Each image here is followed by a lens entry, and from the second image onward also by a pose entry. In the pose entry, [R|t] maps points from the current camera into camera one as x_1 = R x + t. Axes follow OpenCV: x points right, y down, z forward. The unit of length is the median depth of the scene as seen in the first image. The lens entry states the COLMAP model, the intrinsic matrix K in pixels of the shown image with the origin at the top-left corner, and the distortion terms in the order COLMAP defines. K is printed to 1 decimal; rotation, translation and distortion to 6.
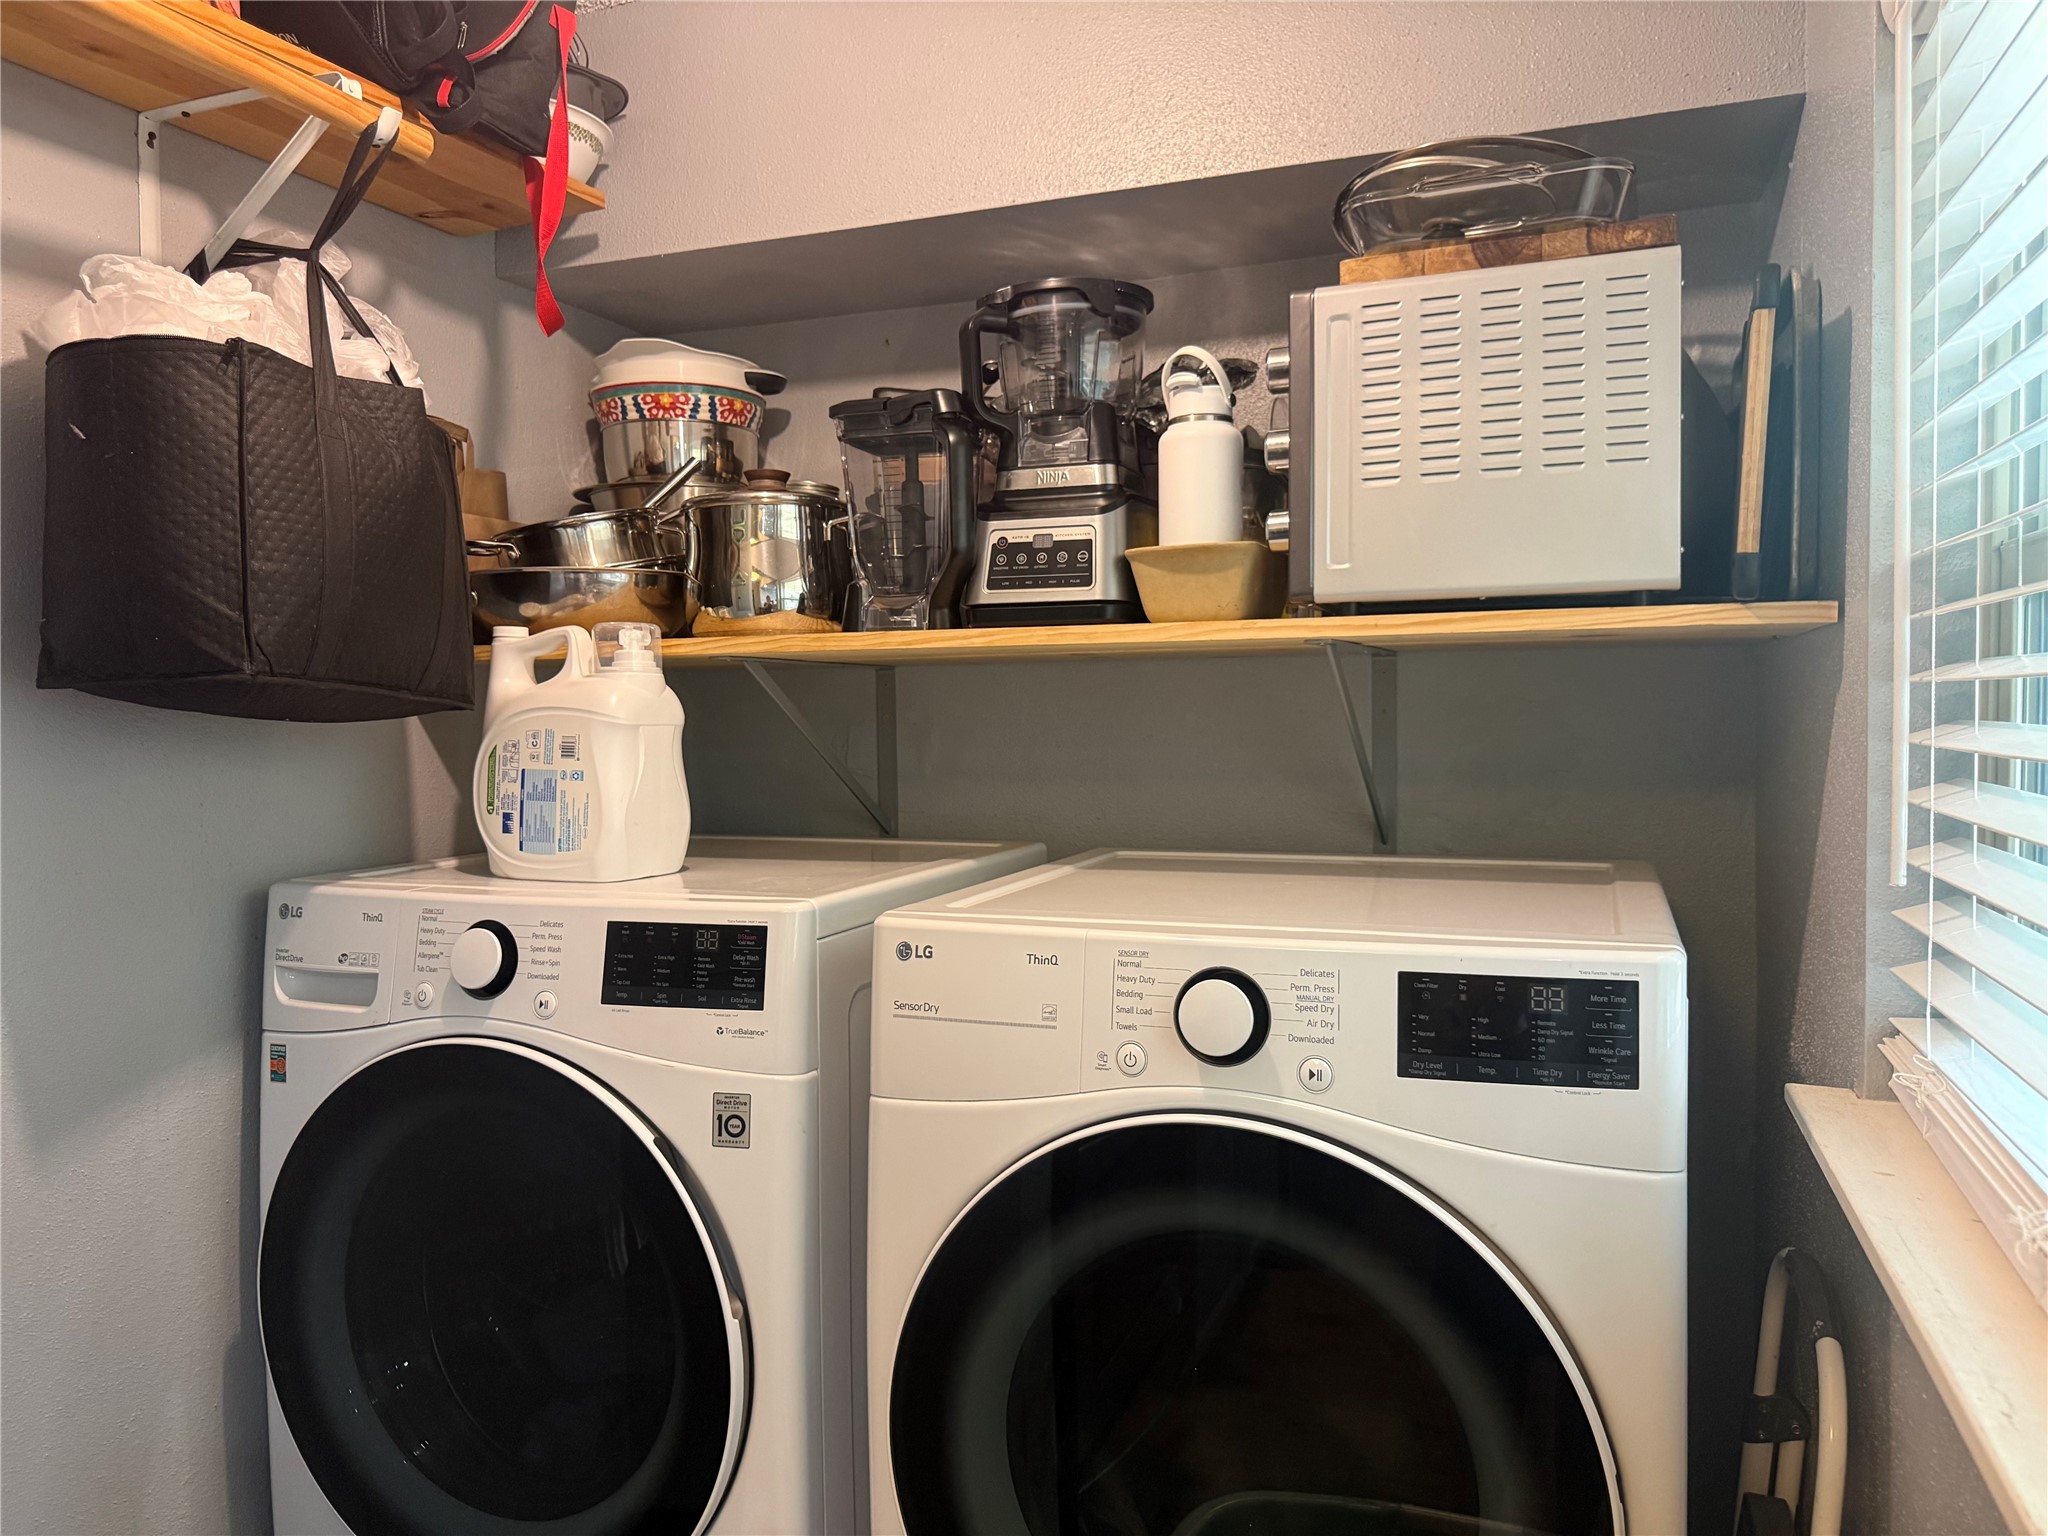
lens RADIAL K [[1452.6, 0, 989.4], [0, 1452.6, 765.9], [0, 0, 1]] dist [0.059566, -0.078198]
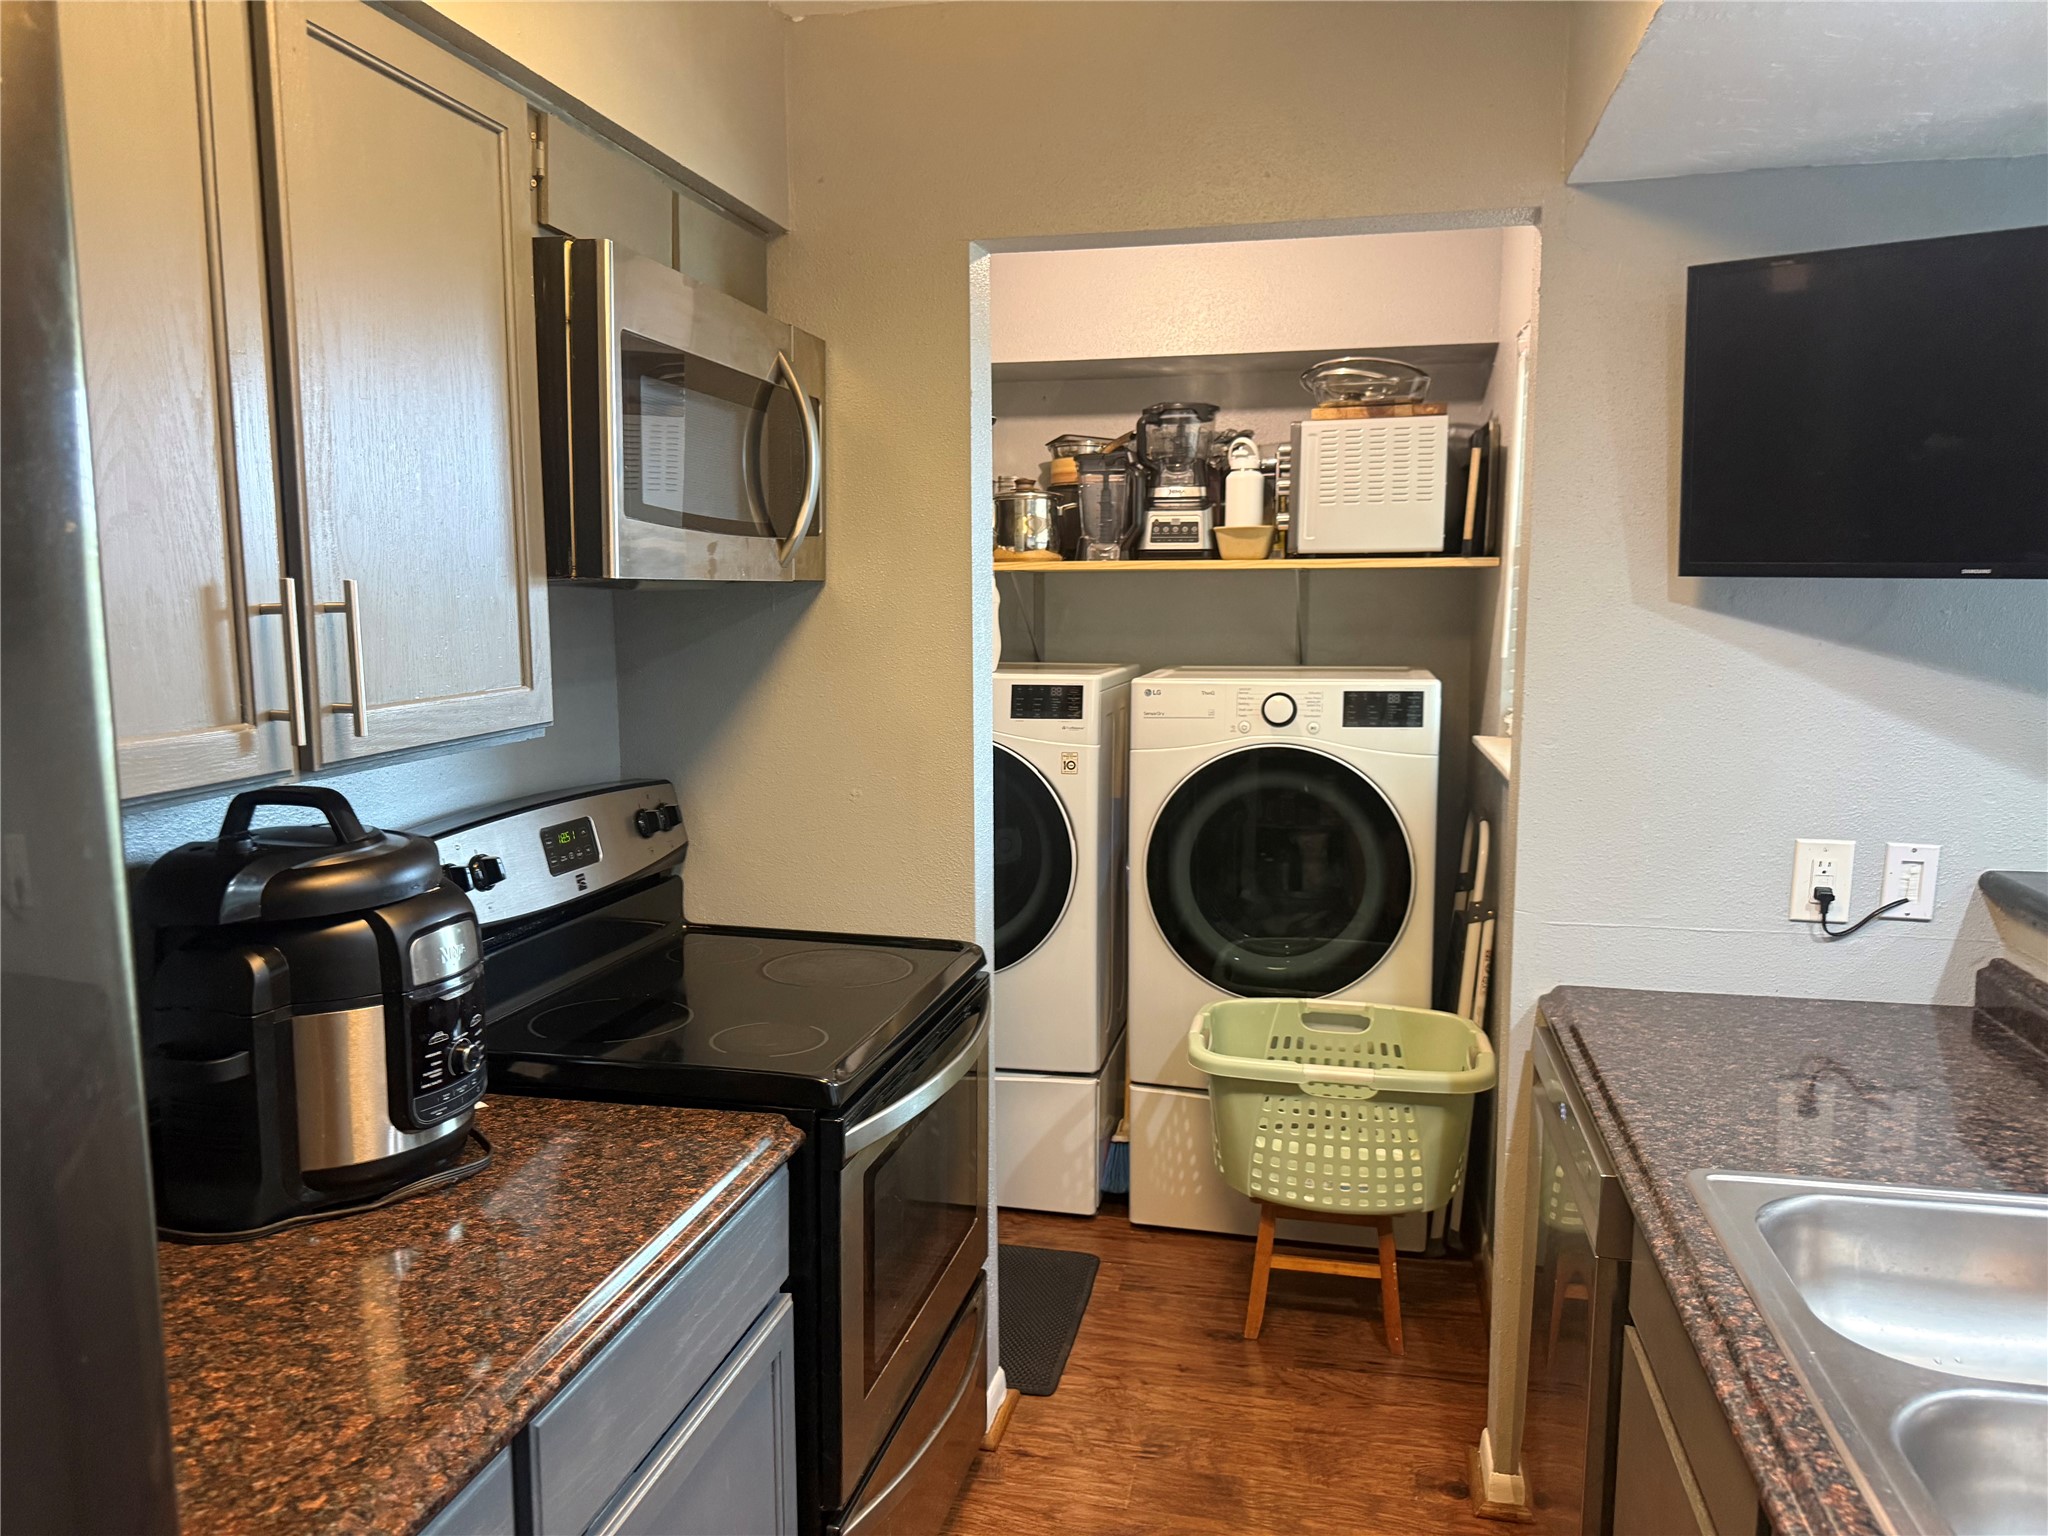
lens RADIAL K [[1452.6, 0, 989.4], [0, 1452.6, 765.9], [0, 0, 1]] dist [0.059566, -0.078198]
pose [[0.990760, -0.004398, 0.135557, -0.581150], [-0.005369, 0.997419, 0.071597, 0.064953], [-0.135522, -0.071663, 0.988179, -1.266869]]
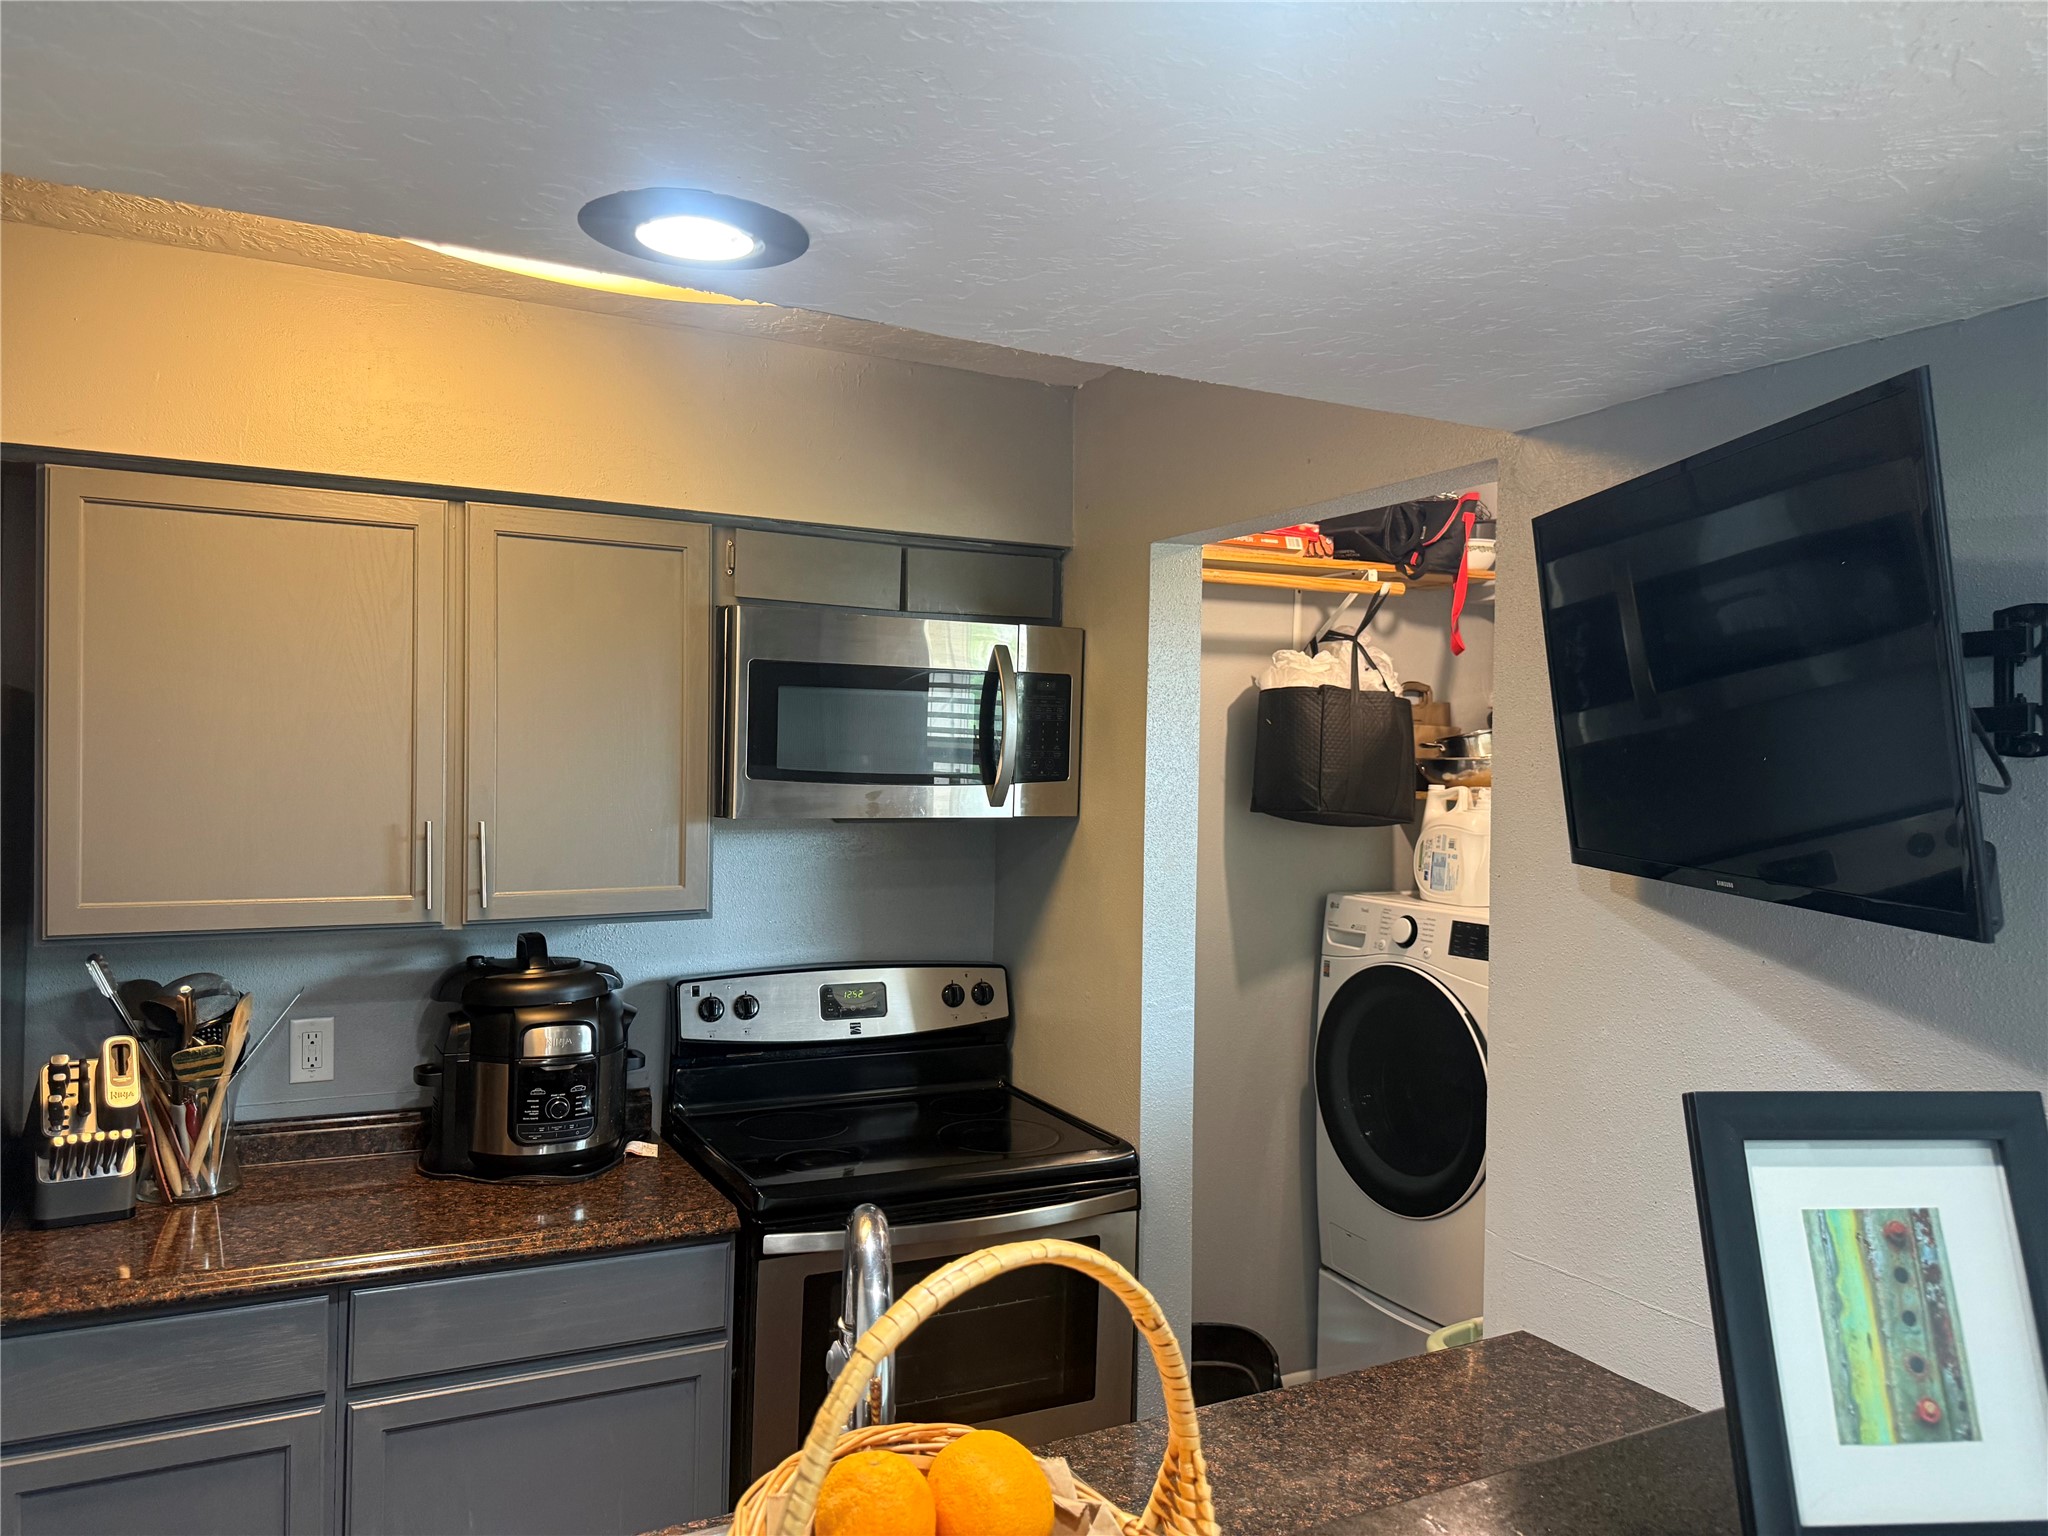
lens RADIAL K [[1452.6, 0, 989.4], [0, 1452.6, 765.9], [0, 0, 1]] dist [0.059566, -0.078198]
pose [[0.748718, 0.028843, -0.662261, 0.676116], [-0.057906, 0.998080, -0.021996, -0.042797], [0.660355, 0.054817, 0.748950, -1.174587]]
